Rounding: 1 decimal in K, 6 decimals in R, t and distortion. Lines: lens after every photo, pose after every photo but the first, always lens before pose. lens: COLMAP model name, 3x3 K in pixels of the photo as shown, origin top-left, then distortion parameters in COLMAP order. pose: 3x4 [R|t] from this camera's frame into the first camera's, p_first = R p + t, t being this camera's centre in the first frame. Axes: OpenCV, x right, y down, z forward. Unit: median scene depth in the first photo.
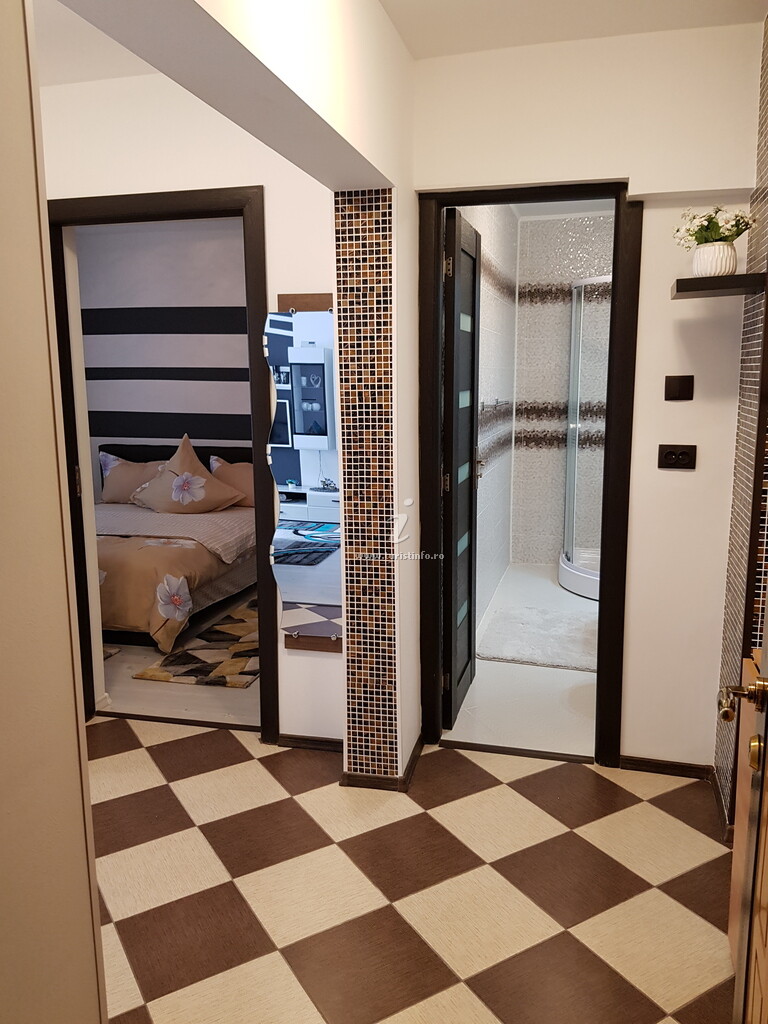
lens RADIAL K [[797.5, 0, 384.0], [0, 797.5, 512.0], [0, 0, 1]] dist [0.101301, -0.165268]
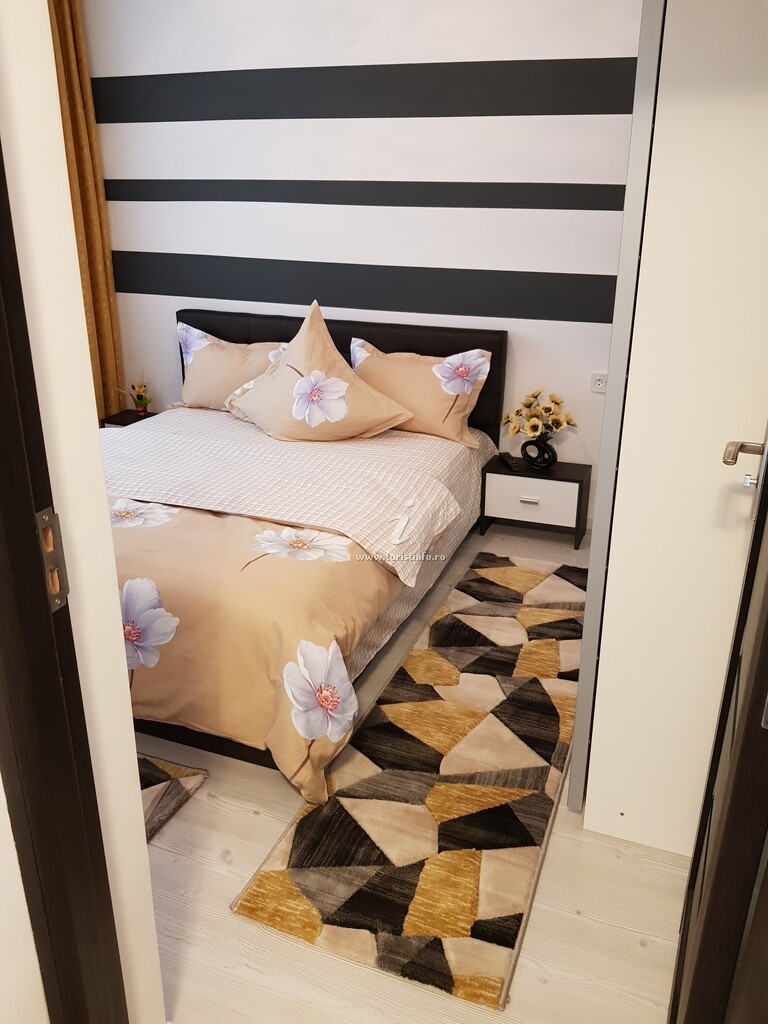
lens RADIAL K [[797.5, 0, 384.0], [0, 797.5, 512.0], [0, 0, 1]] dist [0.101301, -0.165268]
pose [[0.992849, 0.059989, -0.103213, -0.180596], [-0.038862, 0.979894, 0.195699, -0.090206], [0.112878, -0.190288, 0.975217, 0.570484]]
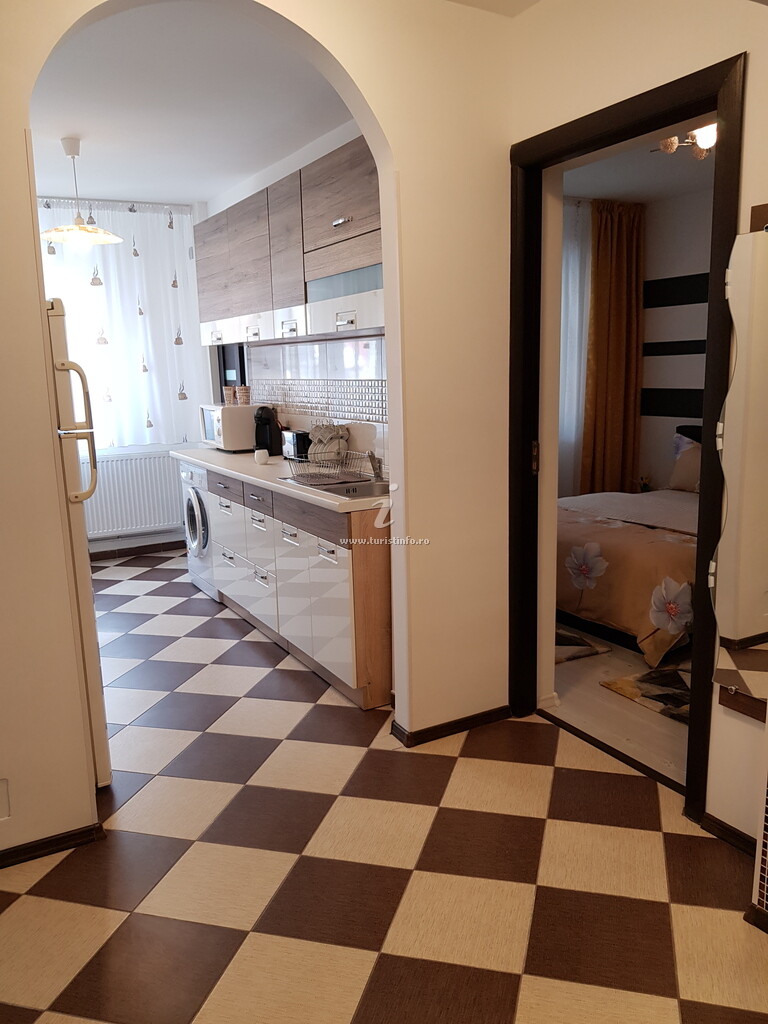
lens RADIAL K [[797.5, 0, 384.0], [0, 797.5, 512.0], [0, 0, 1]] dist [0.101301, -0.165268]
pose [[0.694418, 0.118852, -0.709689, 0.120366], [-0.105794, 0.992410, 0.062682, -0.012282], [0.711753, 0.031554, 0.701721, 0.186392]]
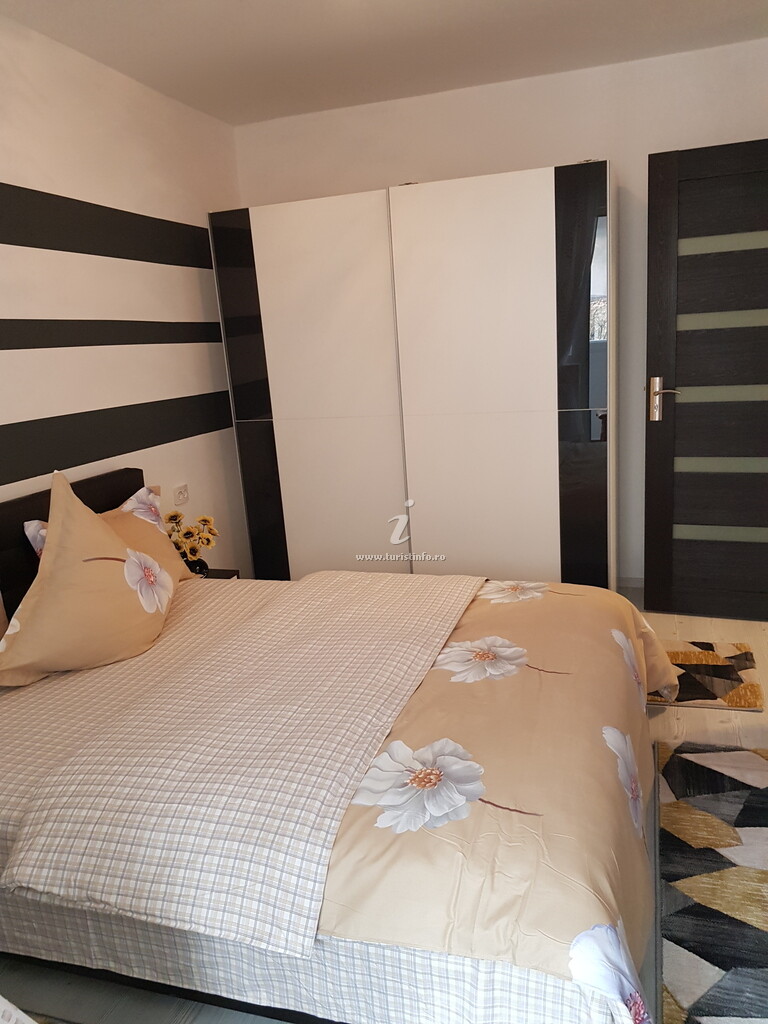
lens RADIAL K [[797.5, 0, 384.0], [0, 797.5, 512.0], [0, 0, 1]] dist [0.101301, -0.165268]
pose [[0.047338, -0.206177, 0.977369, -0.922114], [0.235371, 0.953216, 0.189682, -0.165621], [-0.970752, 0.221065, 0.093652, 1.129047]]
